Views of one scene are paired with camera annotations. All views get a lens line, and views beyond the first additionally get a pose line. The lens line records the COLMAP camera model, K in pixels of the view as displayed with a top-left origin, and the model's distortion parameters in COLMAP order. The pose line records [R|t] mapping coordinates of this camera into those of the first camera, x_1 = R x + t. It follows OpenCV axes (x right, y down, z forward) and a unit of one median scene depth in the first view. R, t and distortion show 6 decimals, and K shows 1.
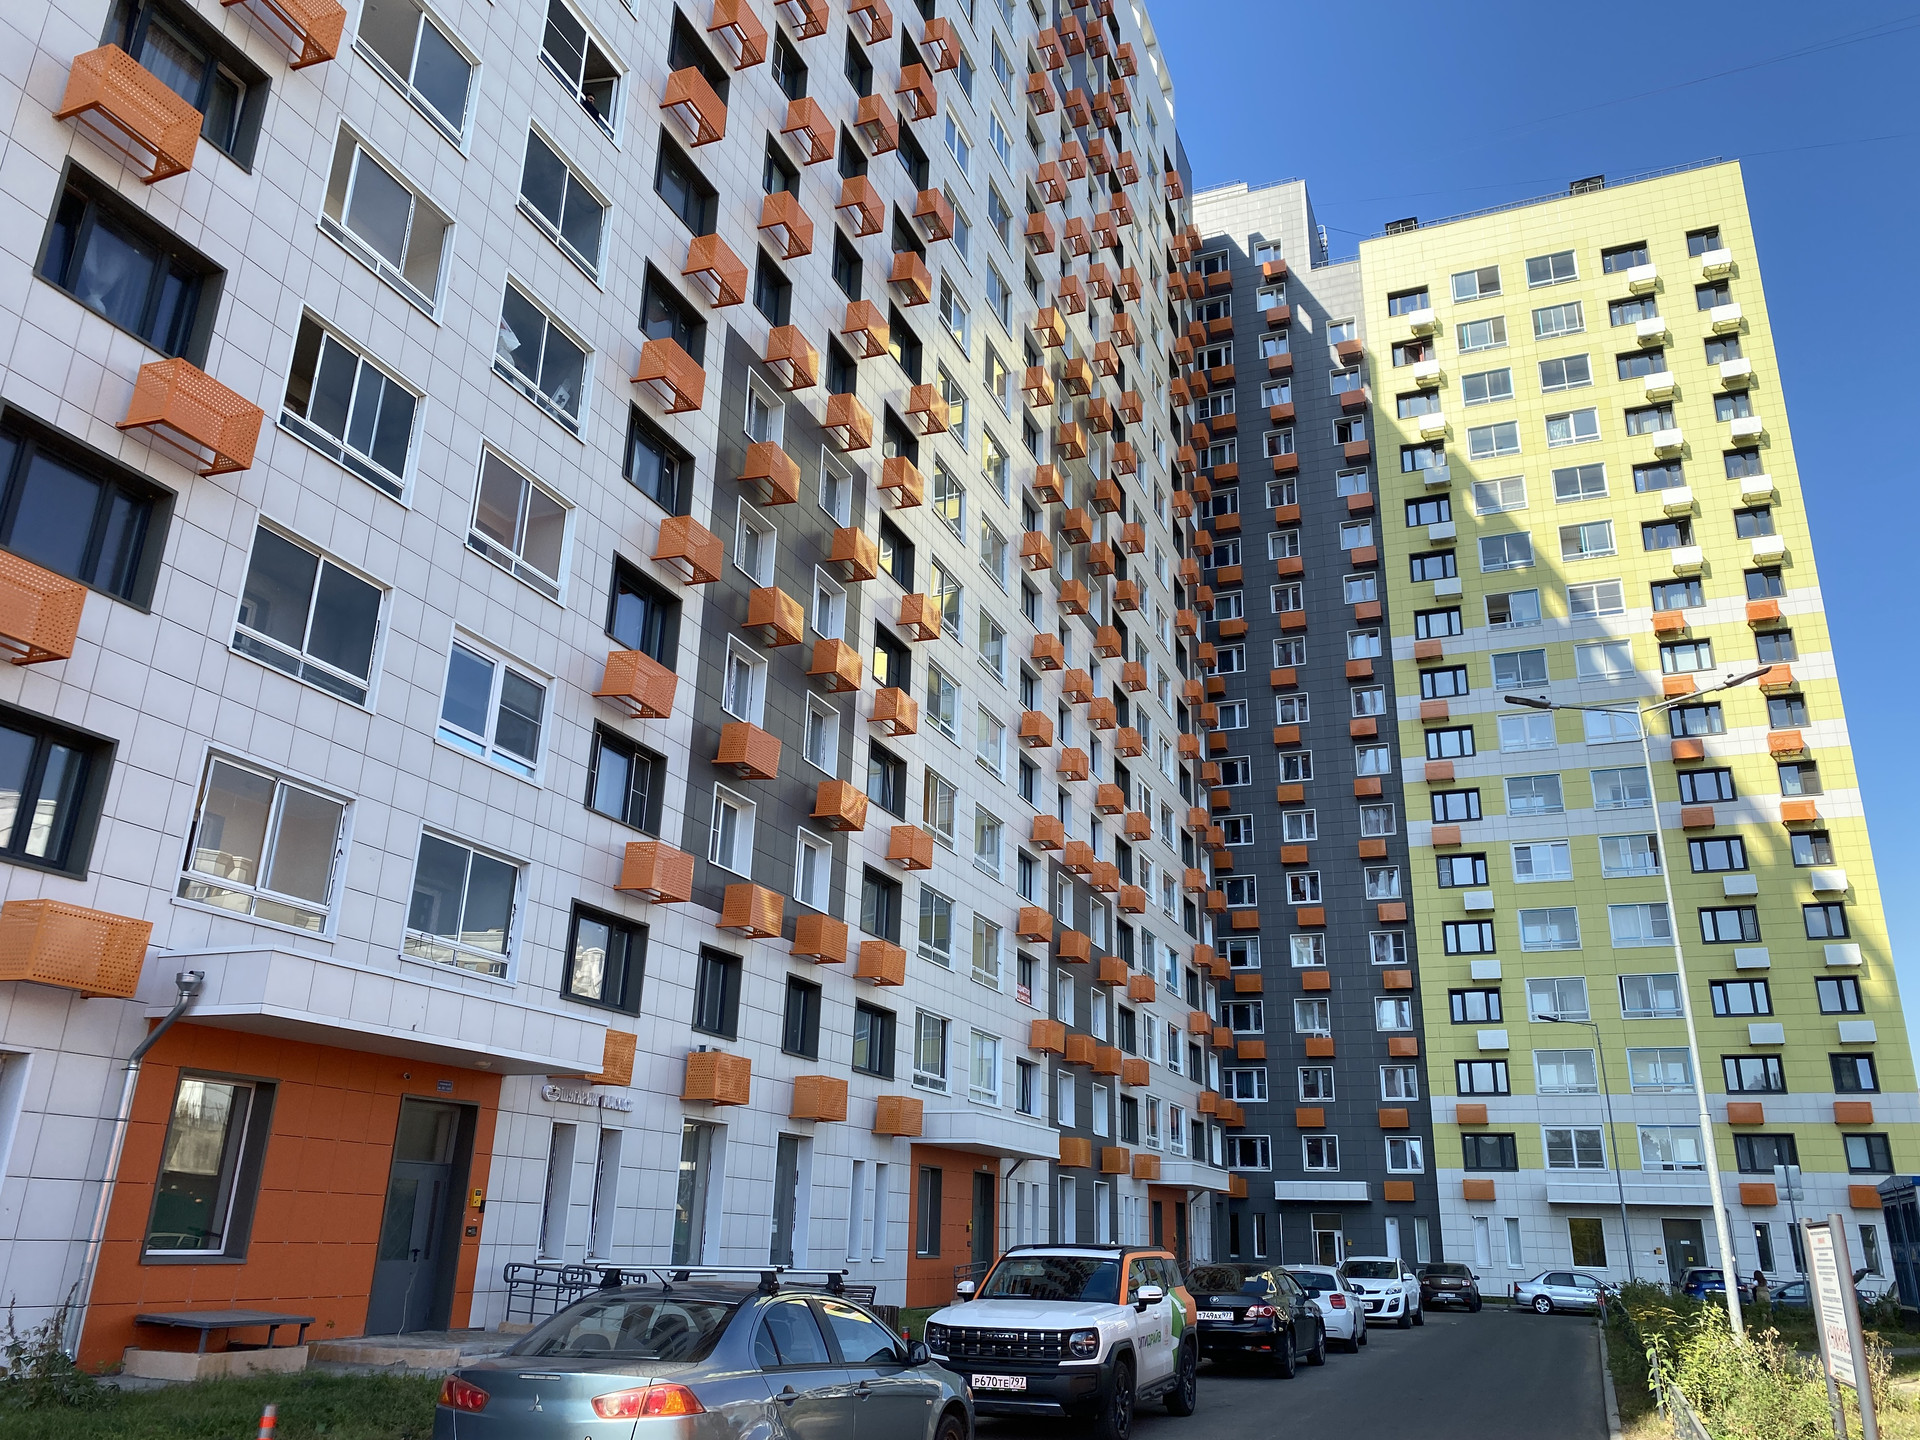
lens RADIAL K [[1461.2, 0, 964.1], [0, 1461.2, 713.0], [0, 0, 1]] dist [0.032649, -0.012454]
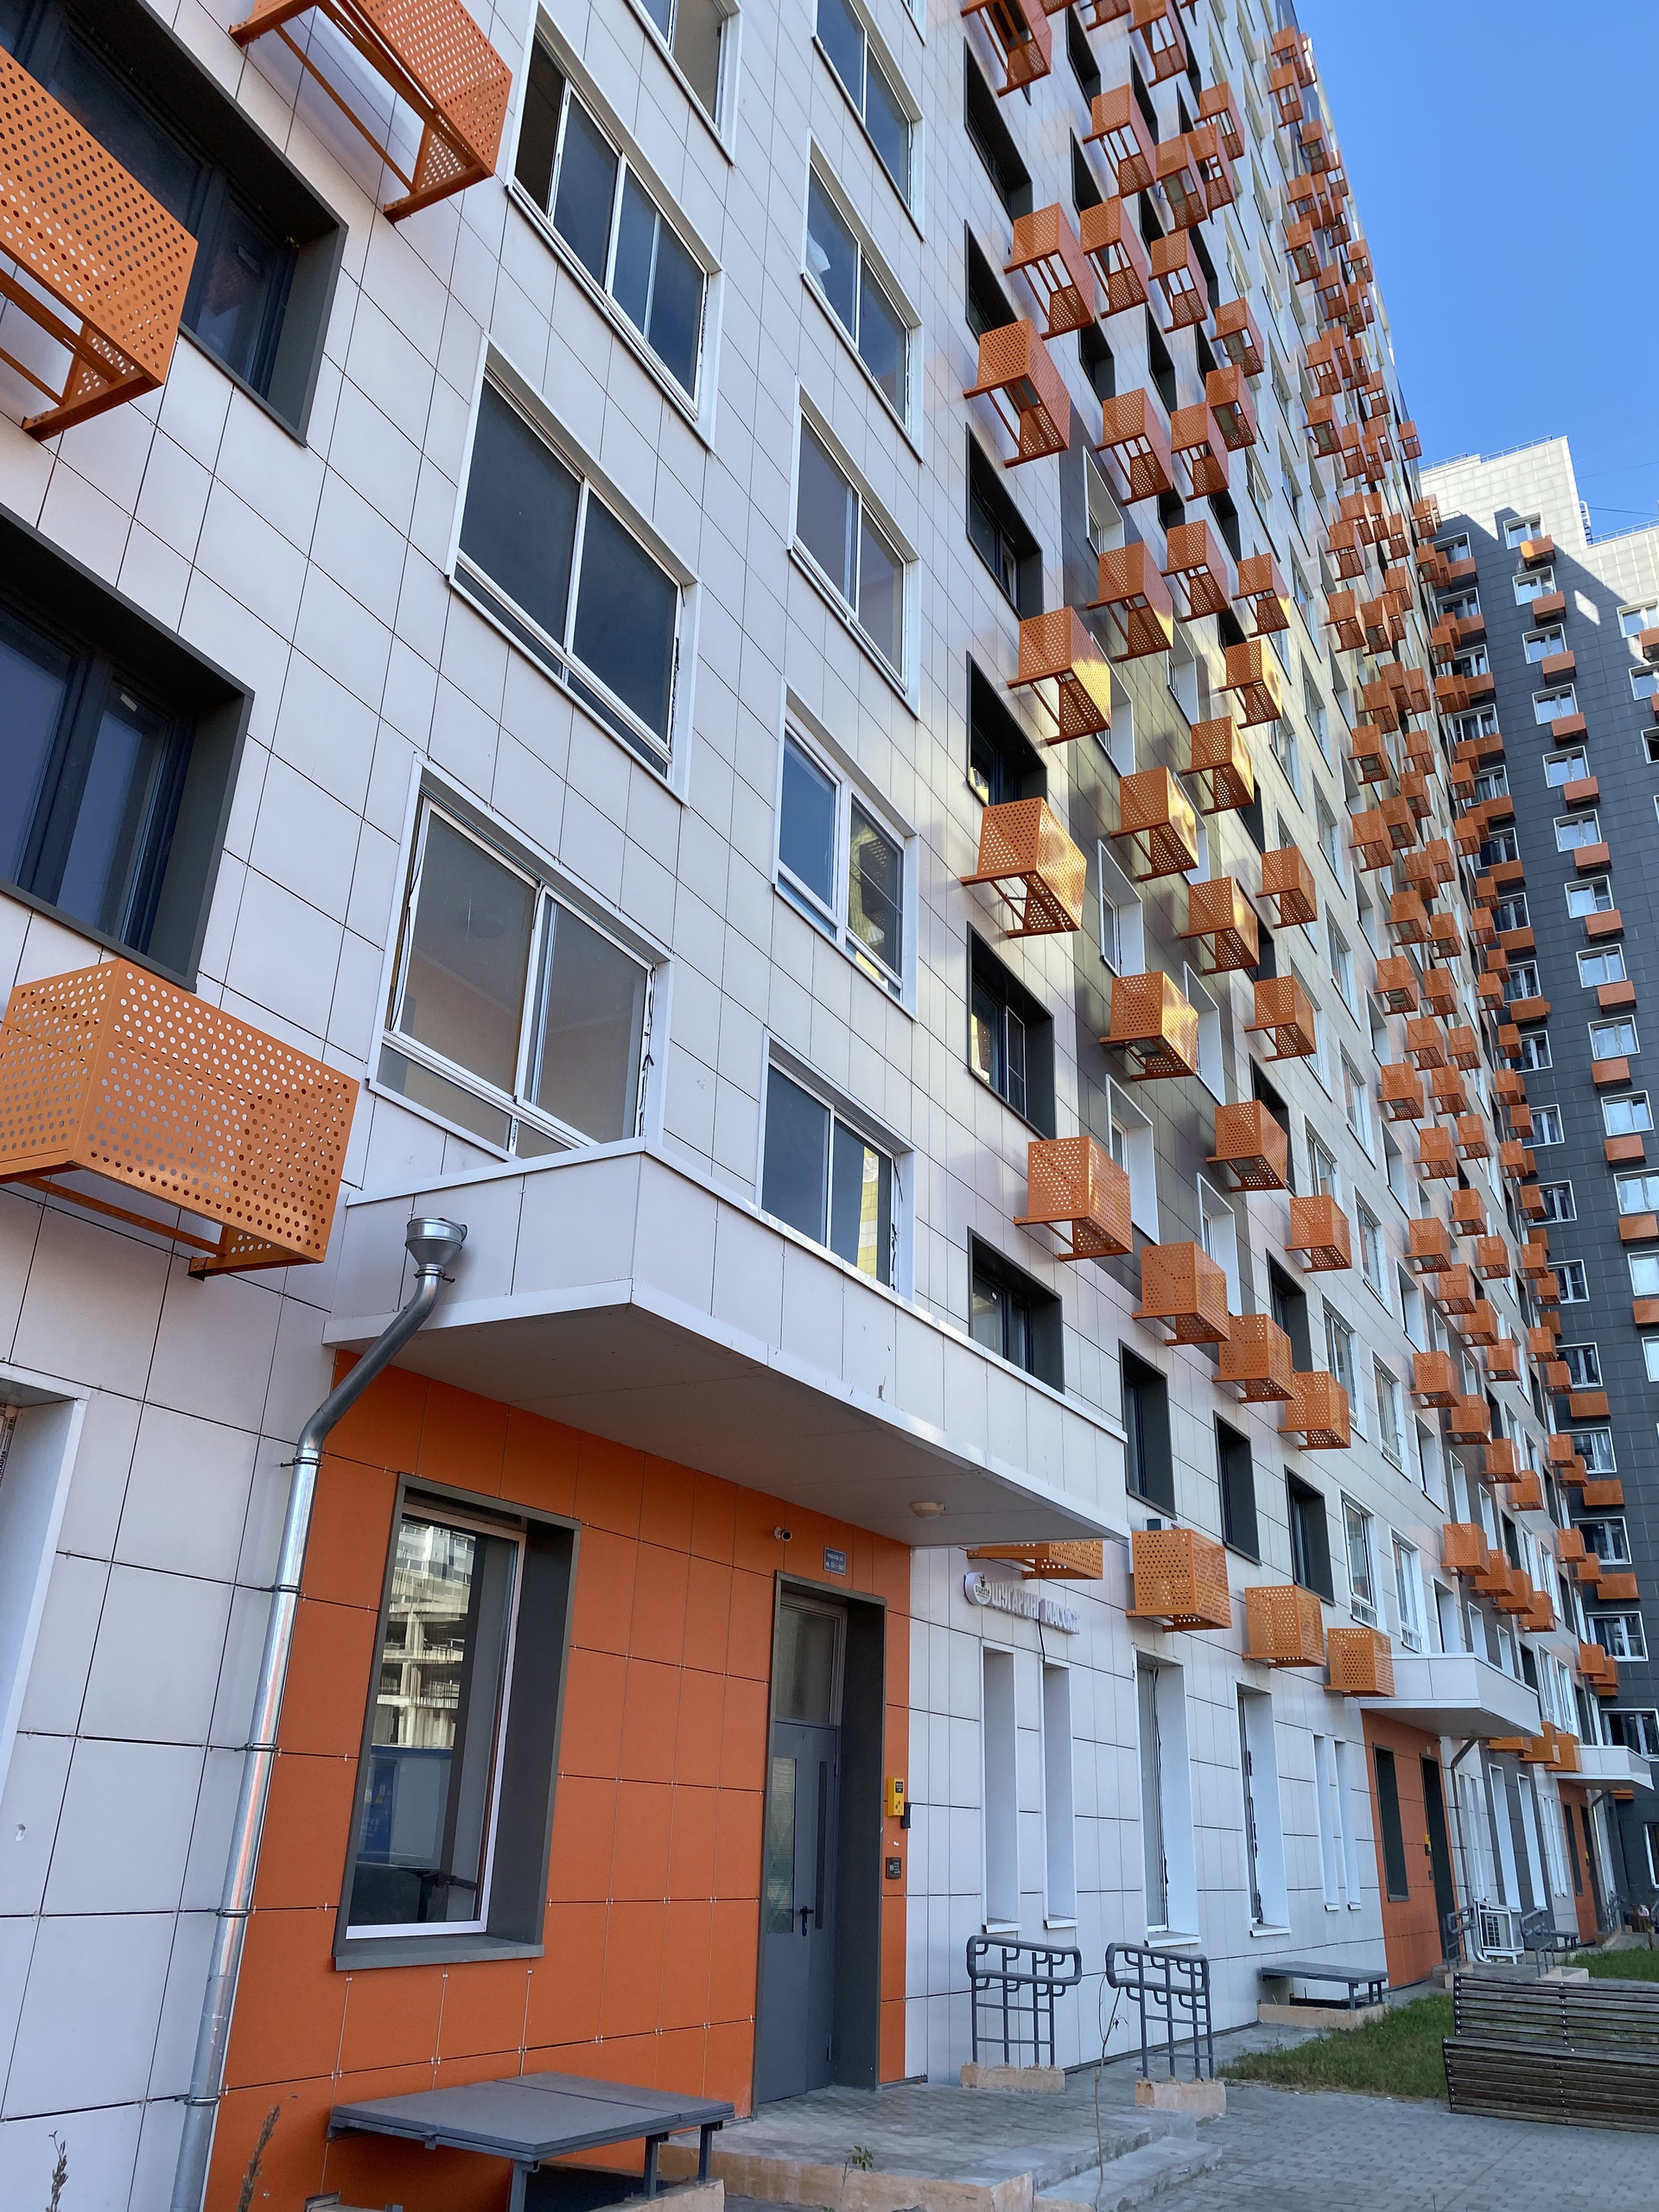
lens RADIAL K [[1683.4, 0, 823.0], [0, 1683.4, 1101.7], [0, 0, 1]] dist [0.032649, -0.012454]
pose [[0.992059, -0.045161, -0.117382, -0.216712], [0.036952, 0.996778, -0.071195, 0.107286], [0.120219, 0.066292, 0.990532, 0.329285]]
